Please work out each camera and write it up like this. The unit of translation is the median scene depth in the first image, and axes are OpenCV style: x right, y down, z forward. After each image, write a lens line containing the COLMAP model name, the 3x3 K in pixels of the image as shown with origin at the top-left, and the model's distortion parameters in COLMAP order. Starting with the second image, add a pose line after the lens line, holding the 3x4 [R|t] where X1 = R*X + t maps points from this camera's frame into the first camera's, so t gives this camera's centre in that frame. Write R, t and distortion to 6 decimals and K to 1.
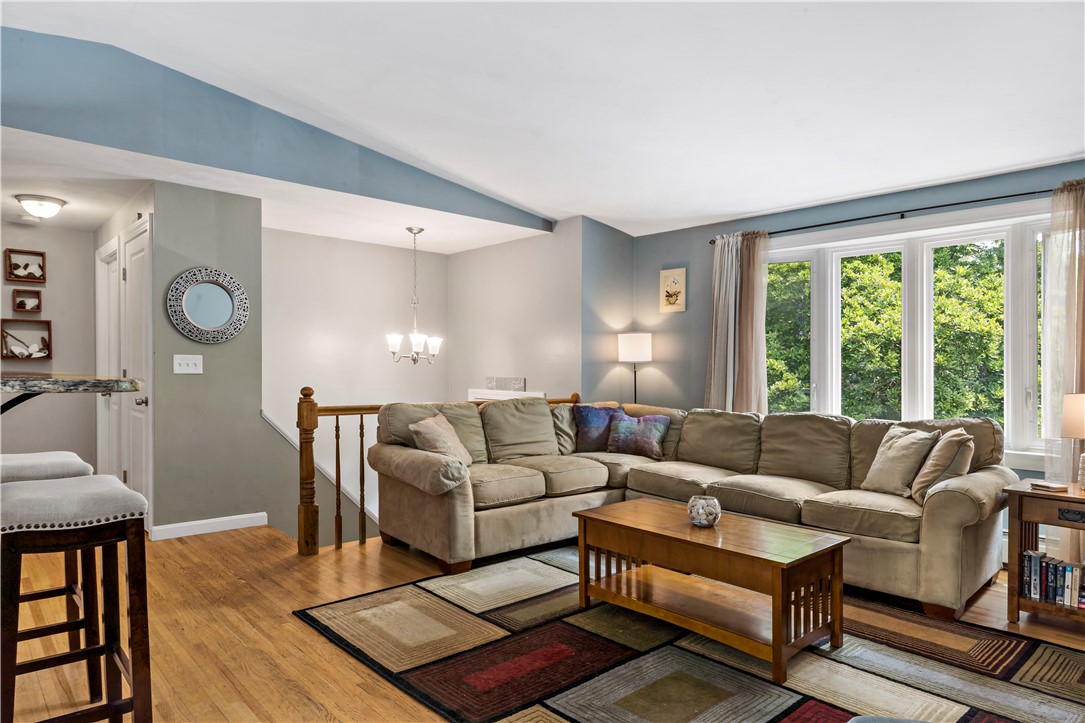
lens RADIAL K [[650.4, 0, 543.0], [0, 650.4, 420.2], [0, 0, 1]] dist [-0.001001, 0.000384]
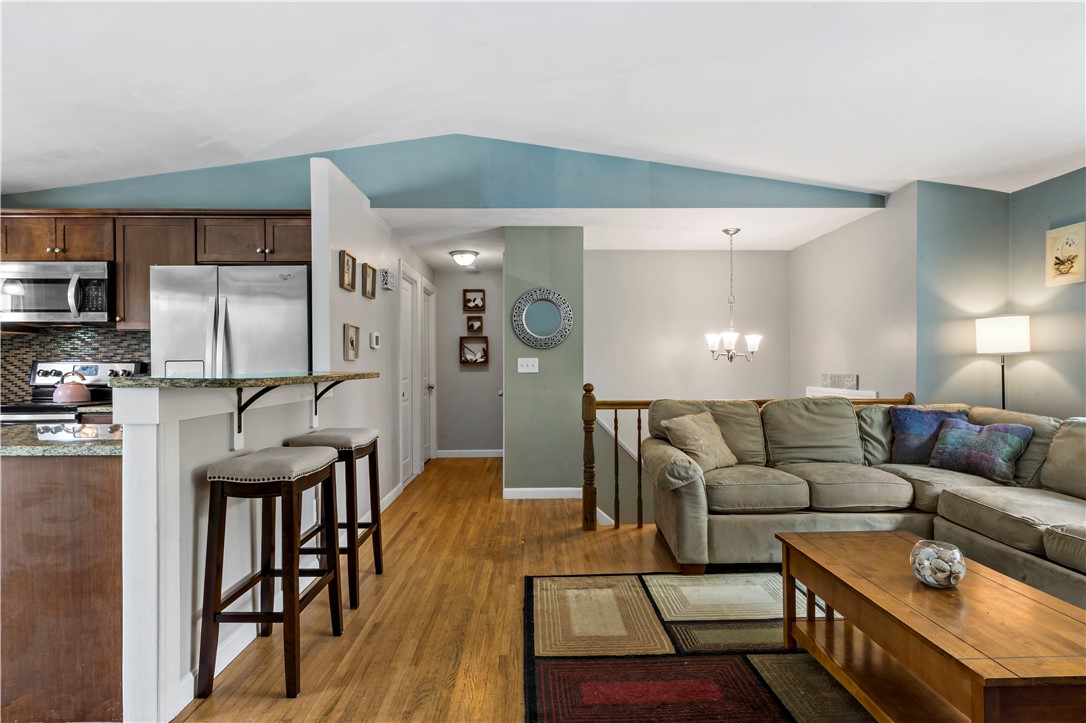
lens RADIAL K [[567.5, 0, 545.3], [0, 567.5, 404.1], [0, 0, 1]] dist [-0.002625, -0.001095]
pose [[0.764661, 0.029248, -0.643768, 0.194376], [-0.038081, 0.999275, 0.000167, -0.010426], [0.643306, 0.024387, 0.765221, 0.158950]]
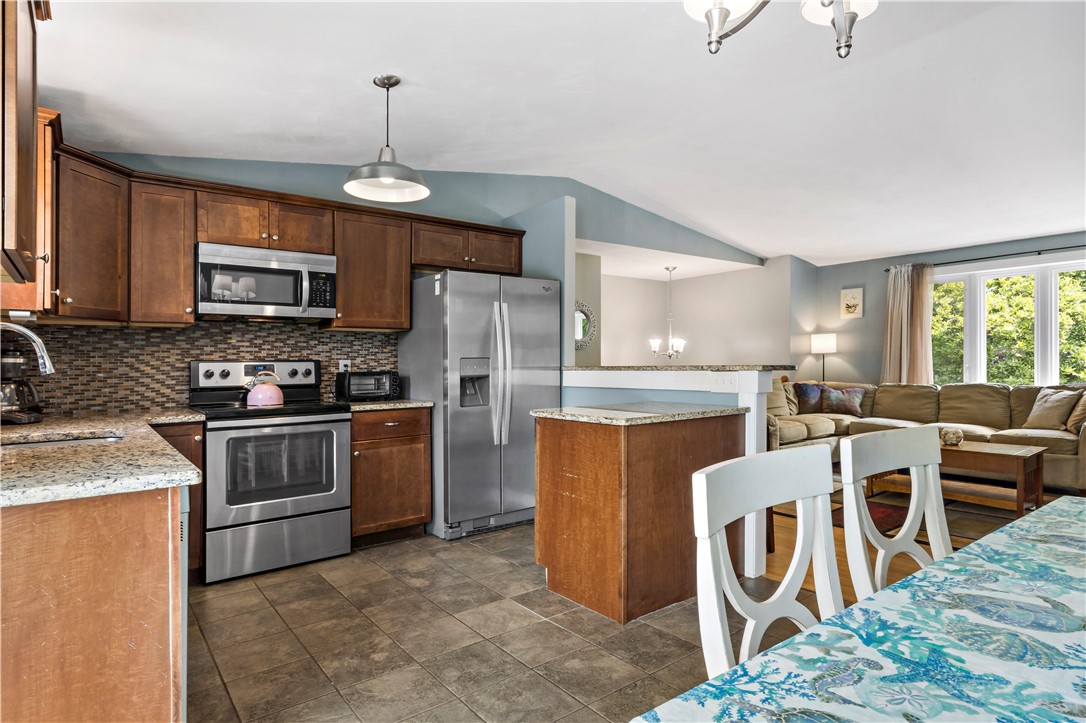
lens RADIAL K [[585.3, 0, 543.6], [0, 585.3, 409.6], [0, 0, 1]] dist [-0.001990, -0.000873]
pose [[0.997499, -0.021535, -0.067322, -0.474619], [0.021537, 0.999768, -0.000708, 0.028379], [0.067322, -0.000744, 0.997731, -0.412084]]
